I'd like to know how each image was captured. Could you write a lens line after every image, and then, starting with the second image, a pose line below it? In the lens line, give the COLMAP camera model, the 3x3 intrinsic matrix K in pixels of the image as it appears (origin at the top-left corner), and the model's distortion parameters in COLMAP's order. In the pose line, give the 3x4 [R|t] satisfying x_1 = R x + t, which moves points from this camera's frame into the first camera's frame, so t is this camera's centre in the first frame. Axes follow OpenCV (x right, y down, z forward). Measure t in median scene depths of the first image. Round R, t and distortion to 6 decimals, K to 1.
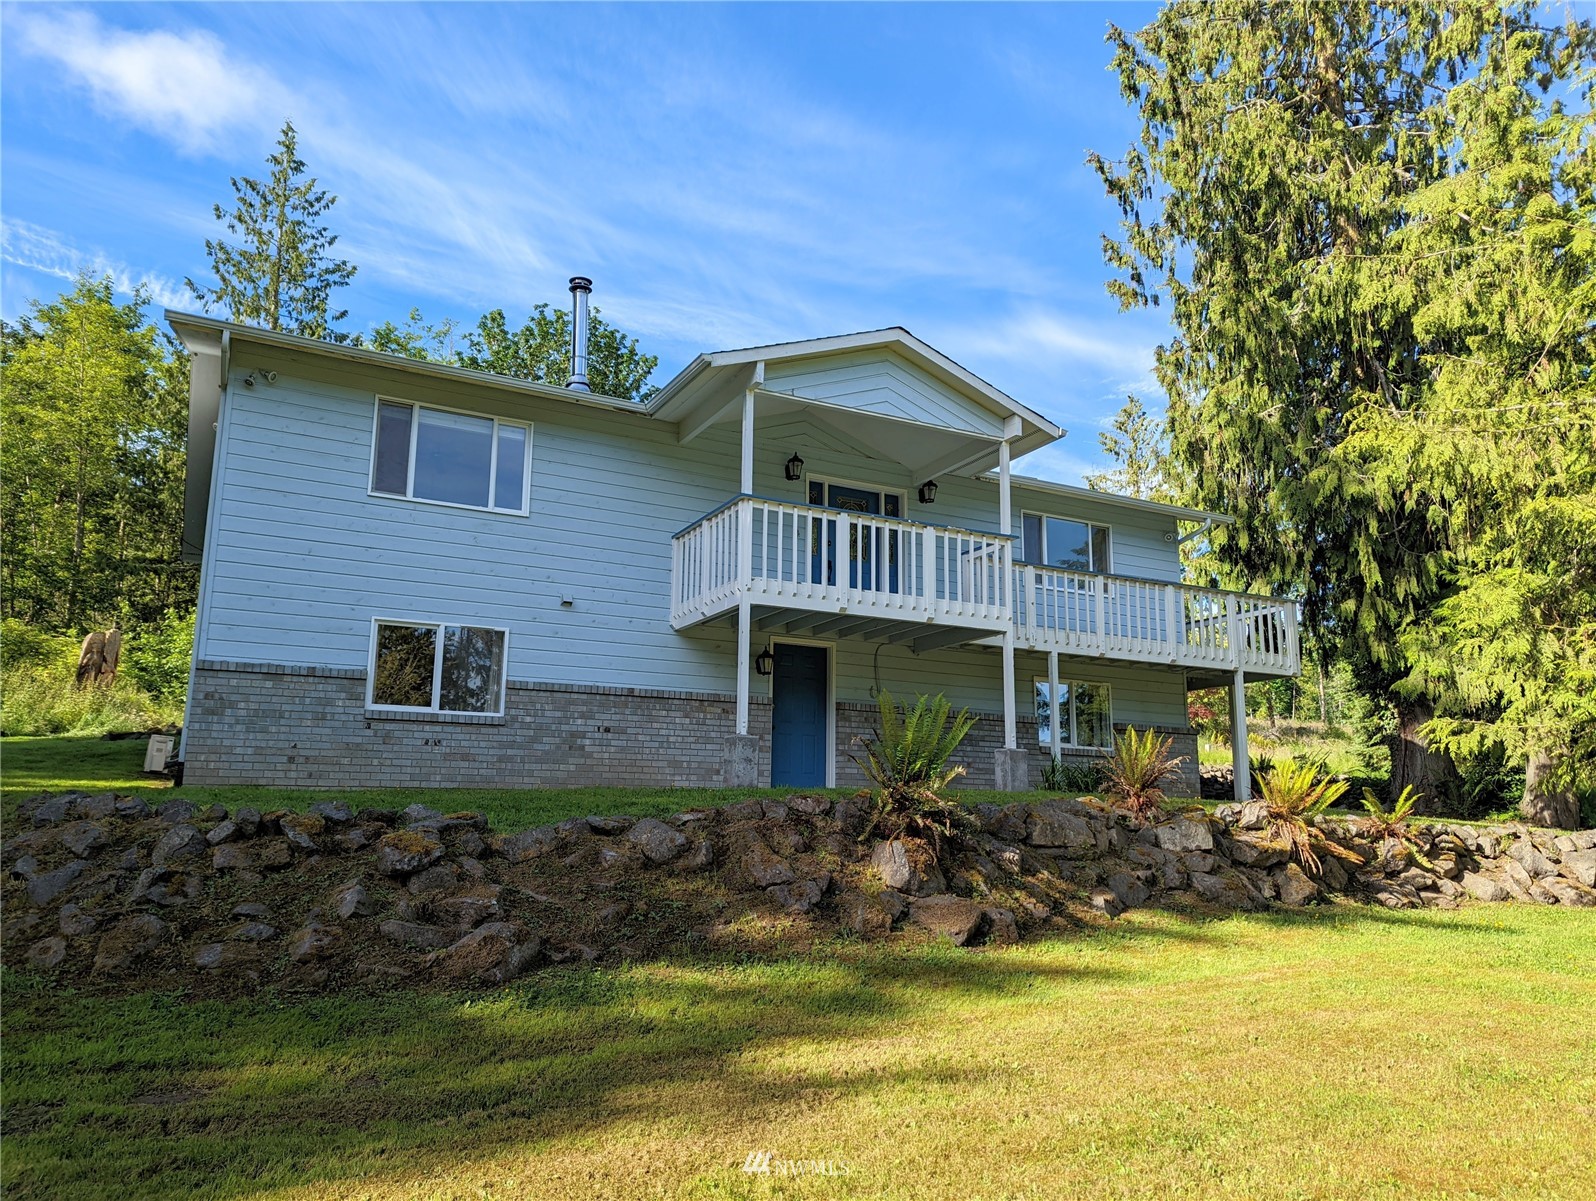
lens RADIAL K [[1134.6, 0, 802.6], [0, 1134.6, 636.6], [0, 0, 1]] dist [0.048249, -0.001656]
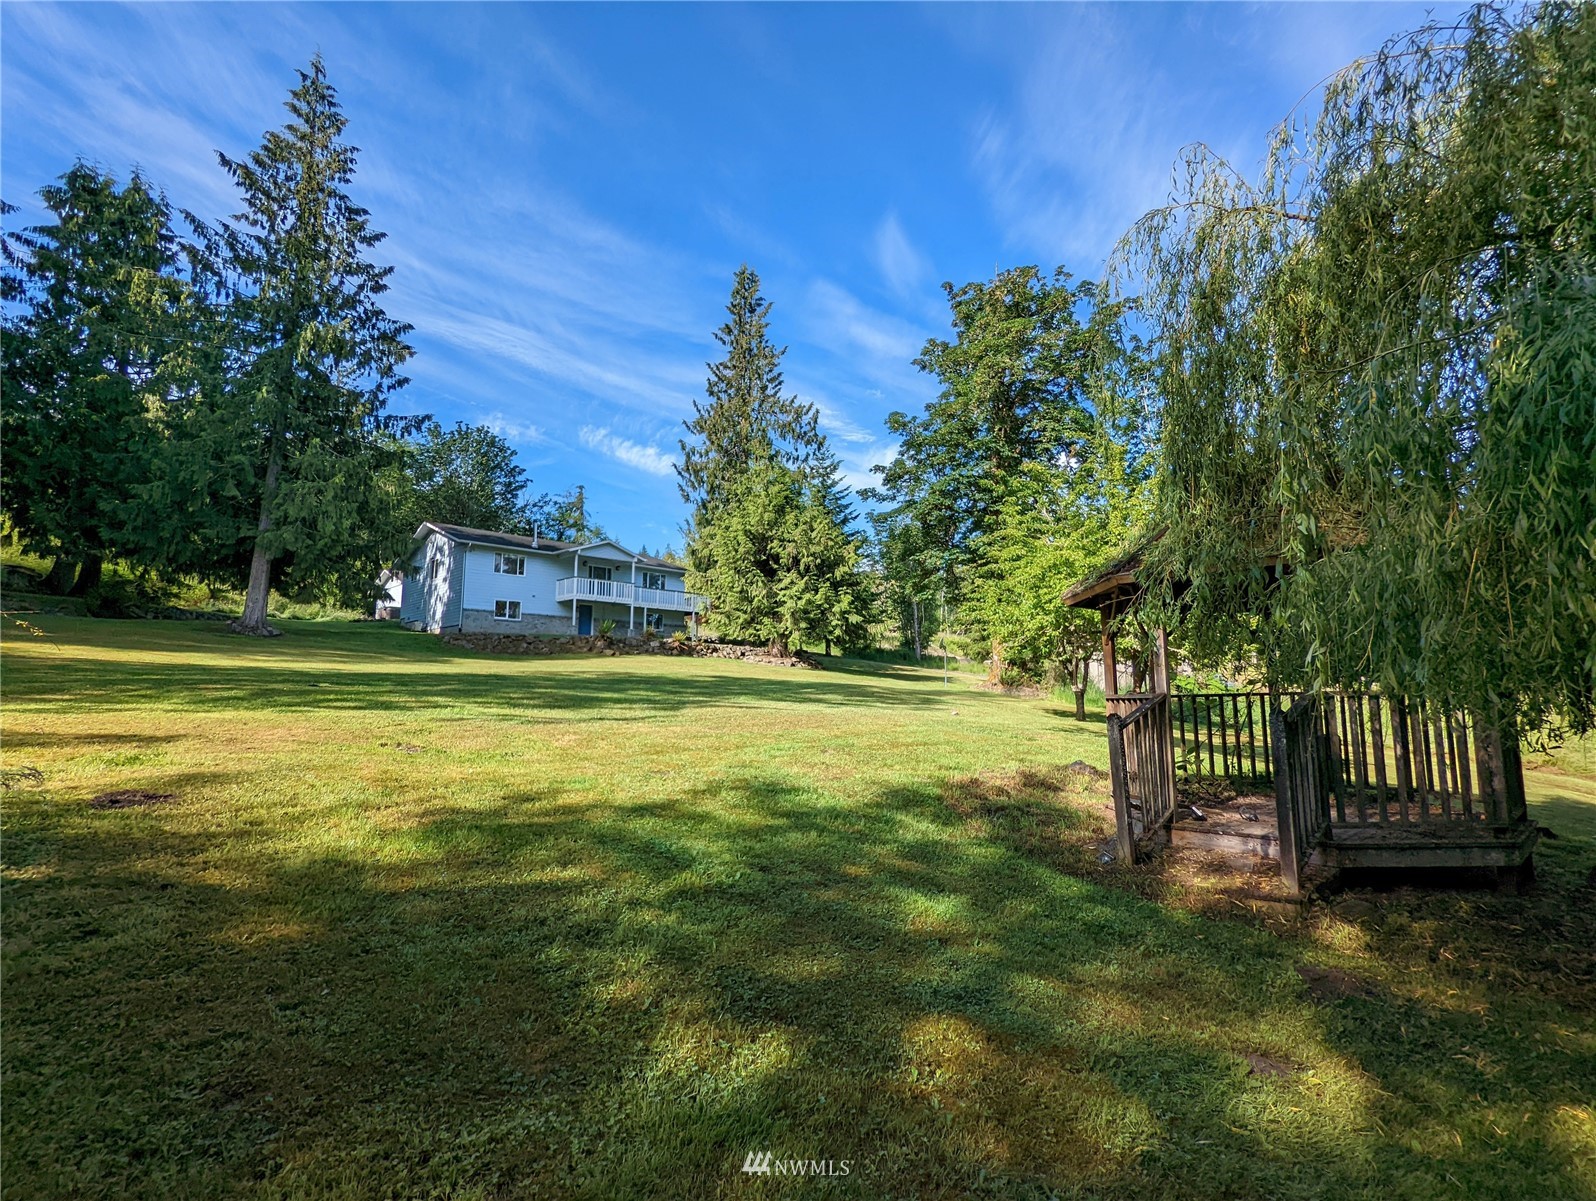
lens RADIAL K [[762.8, 0, 794.5], [0, 762.8, 606.2], [0, 0, 1]] dist [0.003743, 0.000049]
pose [[0.960472, 0.026561, 0.277108, -0.049757], [-0.042420, 0.997777, 0.051393, -0.194615], [-0.275127, -0.061116, 0.959463, -2.314736]]
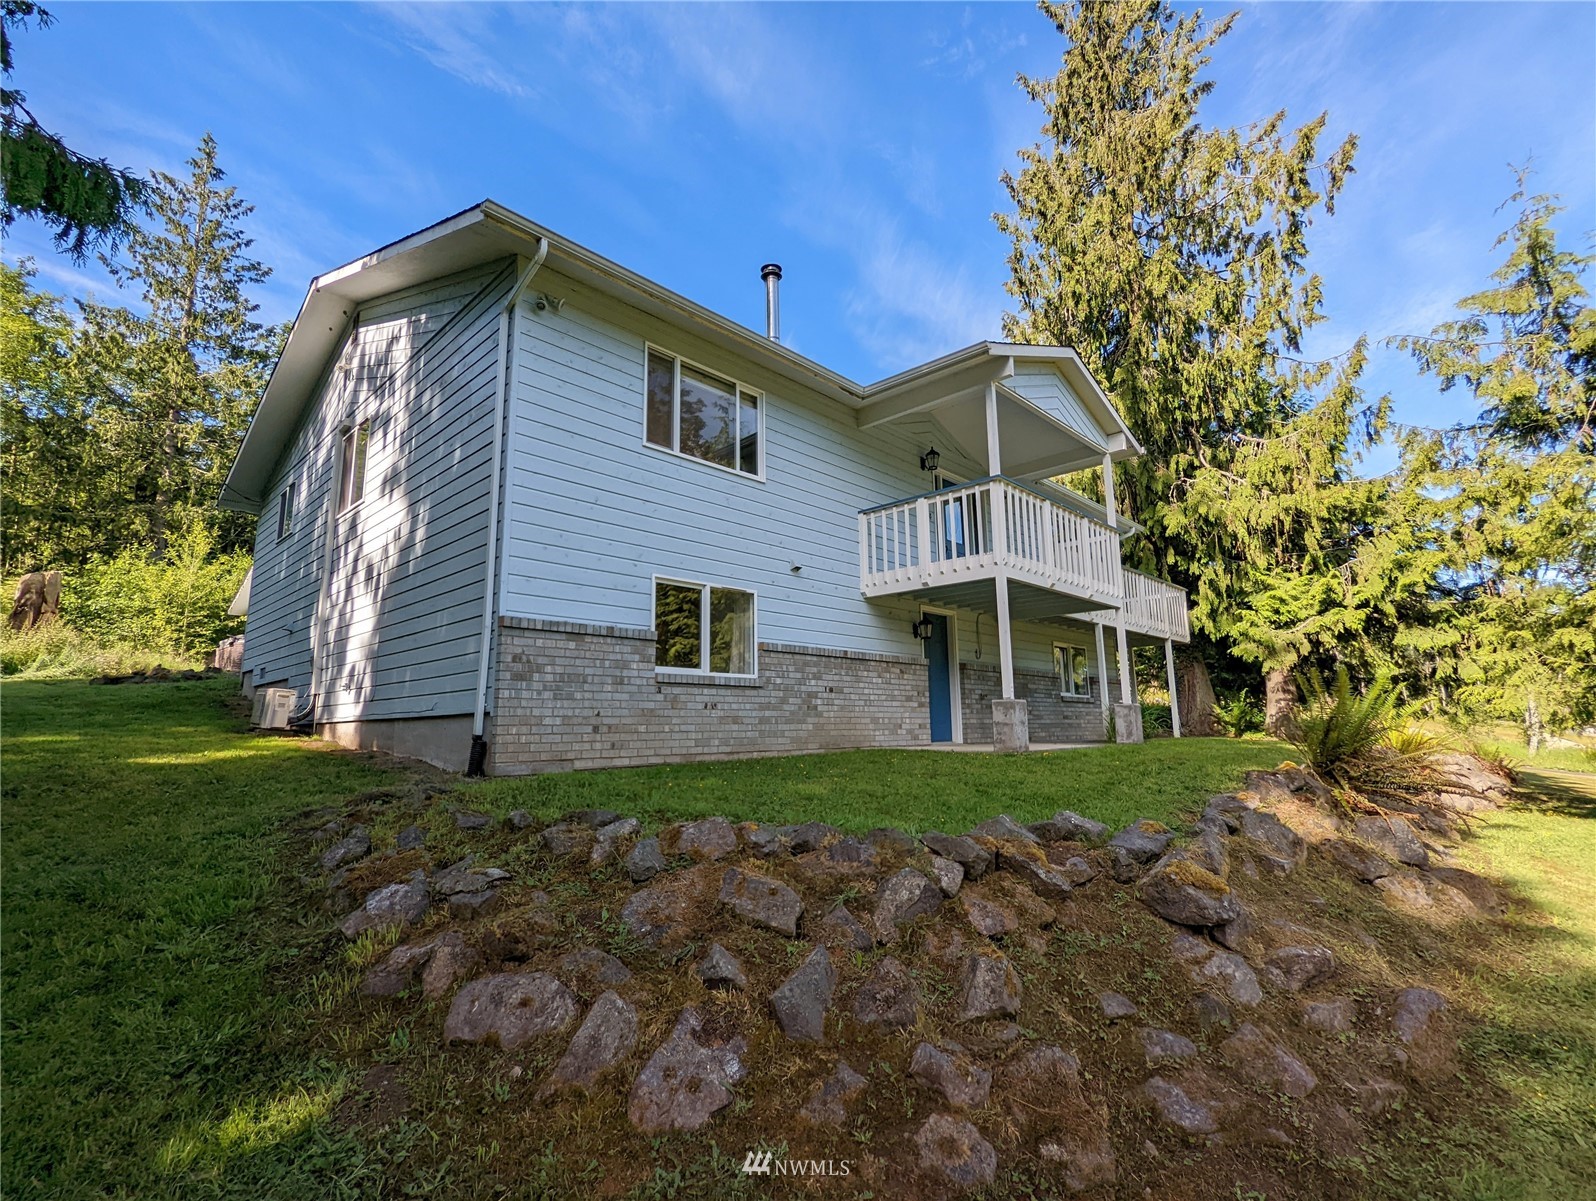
lens RADIAL K [[762.8, 0, 794.5], [0, 762.8, 606.2], [0, 0, 1]] dist [0.003743, 0.000049]
pose [[0.948886, 0.031323, 0.314062, -0.435685], [-0.033596, 0.999434, 0.001825, 0.004006], [-0.313827, -0.012283, 0.949401, 0.341821]]
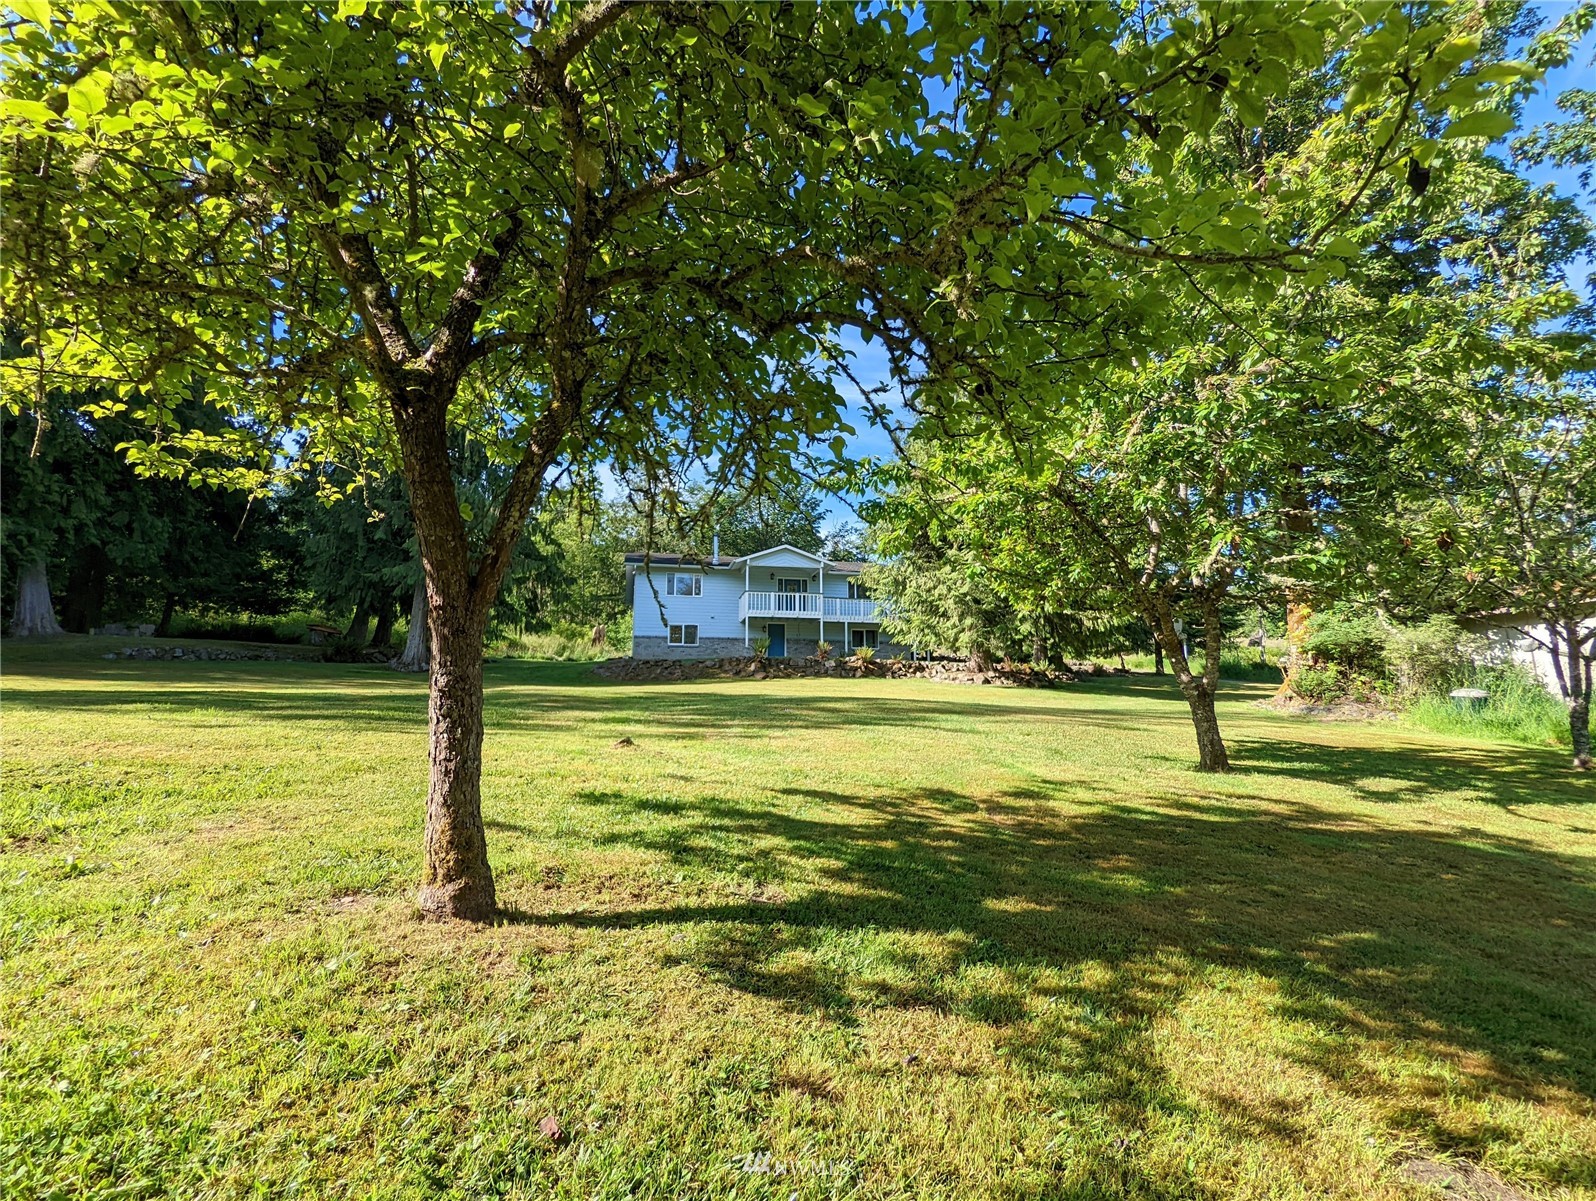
lens RADIAL K [[762.8, 0, 794.5], [0, 762.8, 606.2], [0, 0, 1]] dist [0.003743, 0.000049]
pose [[0.964322, -0.055568, -0.258836, 0.807833], [0.056266, 0.998405, -0.004718, -0.039748], [0.258685, -0.010014, 0.965910, -1.615234]]
